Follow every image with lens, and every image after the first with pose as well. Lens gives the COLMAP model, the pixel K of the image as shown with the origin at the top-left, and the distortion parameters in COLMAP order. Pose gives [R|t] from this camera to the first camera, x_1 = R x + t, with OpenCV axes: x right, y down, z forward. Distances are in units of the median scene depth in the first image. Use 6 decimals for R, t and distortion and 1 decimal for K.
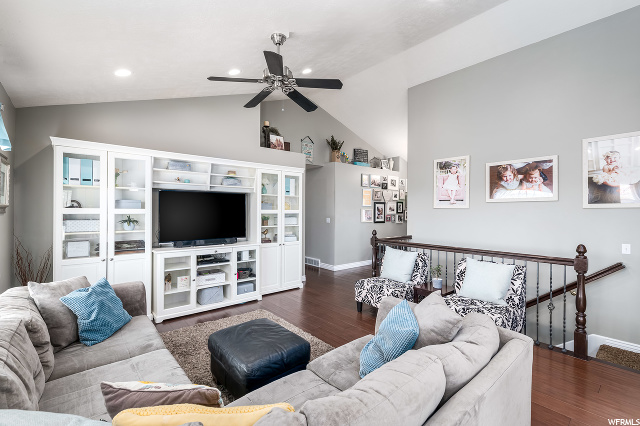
lens RADIAL K [[290.2, 0, 331.5], [0, 290.2, 219.5], [0, 0, 1]] dist [0.003221, 0.000021]
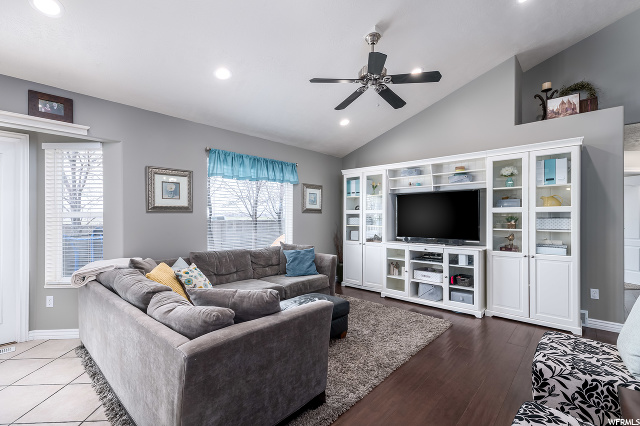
lens RADIAL K [[290.2, 0, 328.3], [0, 290.2, 216.1], [0, 0, 1]] dist [0.003221, 0.000021]
pose [[0.111282, 0.010042, -0.993738, 0.510517], [-0.013263, 0.999875, 0.008619, -0.012417], [0.993700, 0.012220, 0.111401, 0.465263]]
